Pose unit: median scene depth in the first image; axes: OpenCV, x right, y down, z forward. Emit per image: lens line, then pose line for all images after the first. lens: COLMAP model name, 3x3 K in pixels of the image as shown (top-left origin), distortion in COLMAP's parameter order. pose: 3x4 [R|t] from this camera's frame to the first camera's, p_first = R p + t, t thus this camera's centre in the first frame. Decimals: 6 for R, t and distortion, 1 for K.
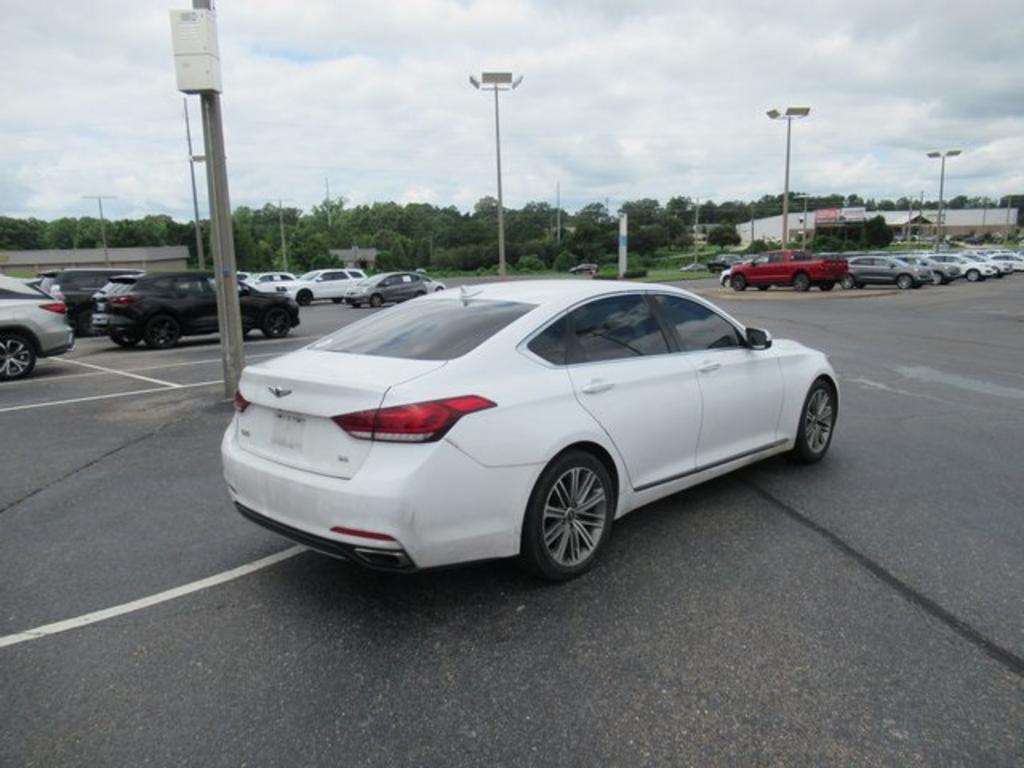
lens RADIAL K [[765.4, 0, 507.5], [0, 765.4, 384.7], [0, 0, 1]] dist [-0.014930, 0.009572]
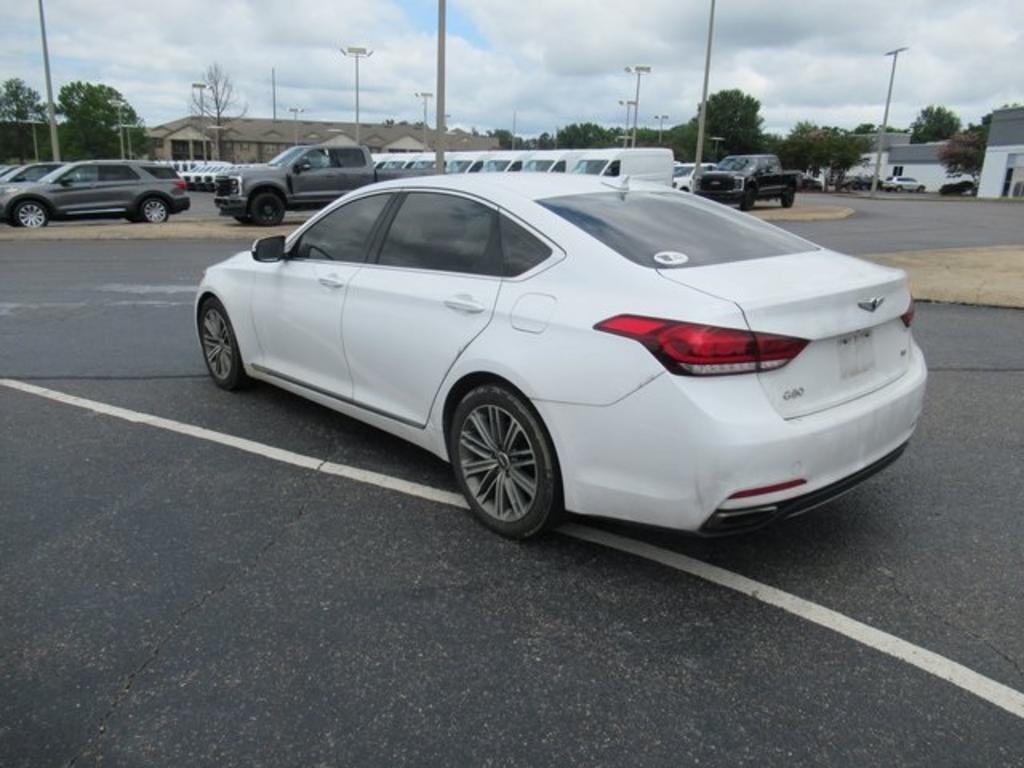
lens RADIAL K [[765.4, 0, 512.0], [0, 765.4, 378.2], [0, 0, 1]] dist [-0.014930, 0.009572]
pose [[0.078314, -0.234958, 0.968846, -0.107669], [0.146558, 0.963985, 0.221932, -0.014188], [-0.986097, 0.124612, 0.109928, 0.125813]]
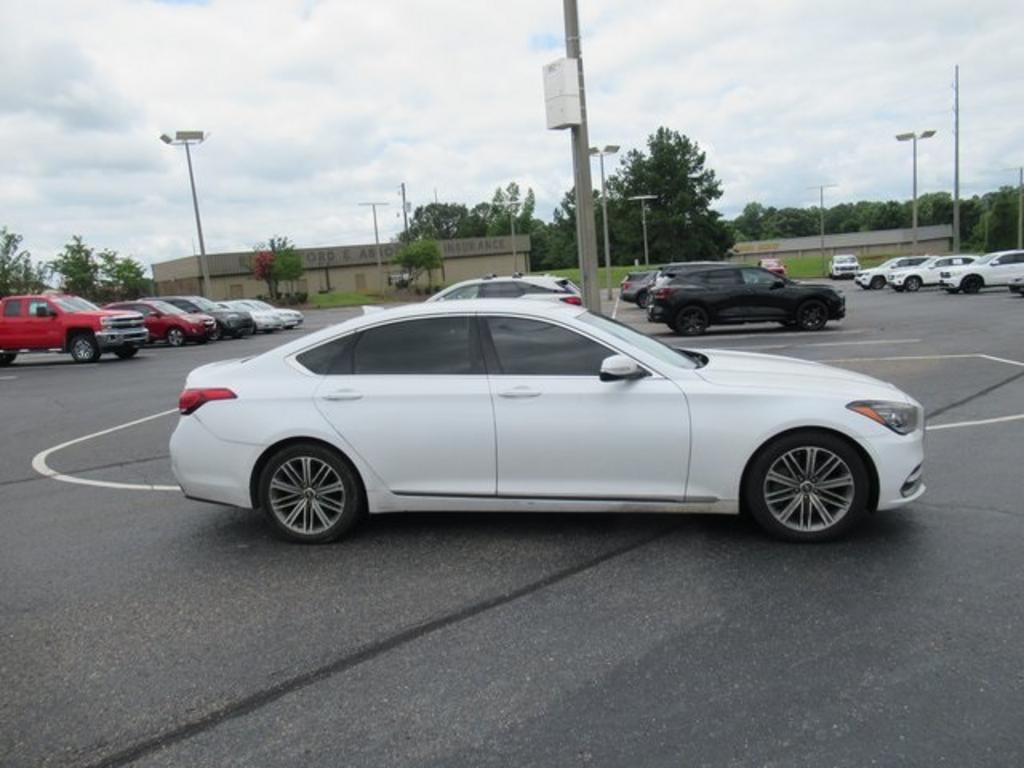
lens RADIAL K [[765.4, 0, 508.5], [0, 765.4, 381.0], [0, 0, 1]] dist [-0.014930, 0.009572]
pose [[0.590546, 0.100300, -0.800747, 0.132034], [-0.084637, 0.994472, 0.062147, -0.012529], [0.802553, 0.031072, 0.595770, 0.053133]]
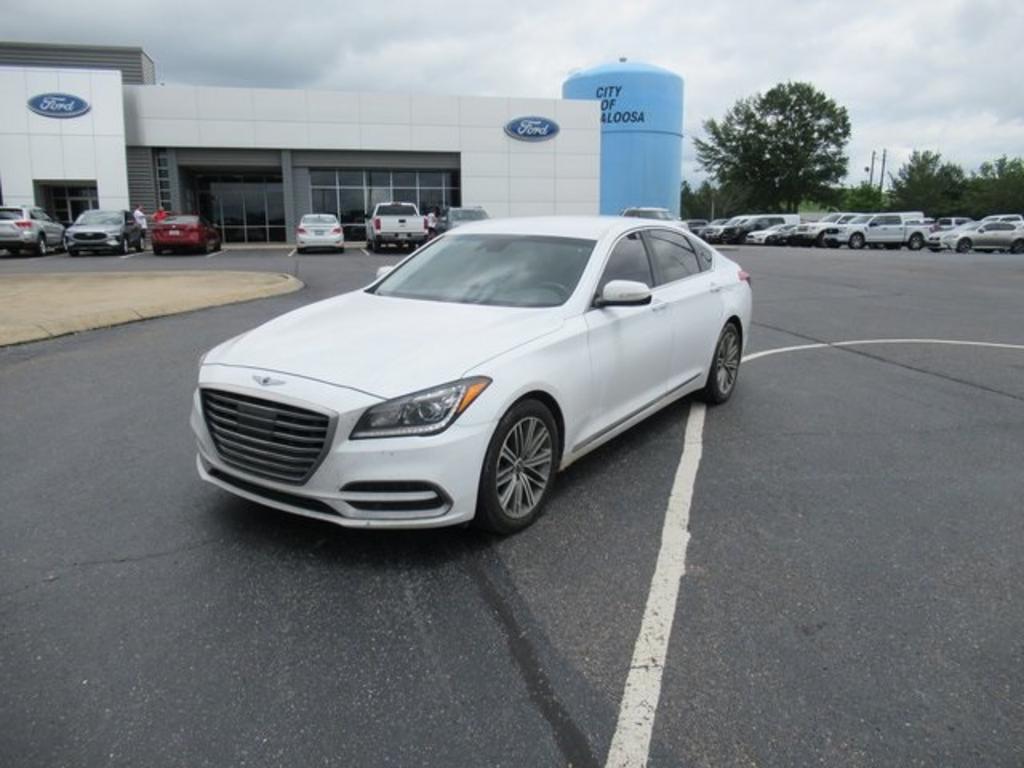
lens RADIAL K [[765.4, 0, 508.2], [0, 765.4, 390.0], [0, 0, 1]] dist [-0.014930, 0.009572]
pose [[-0.983186, 0.065153, -0.170588, 0.049120], [-0.004464, 0.925328, 0.379141, -0.043807], [0.182552, 0.373528, -0.909479, 0.283517]]
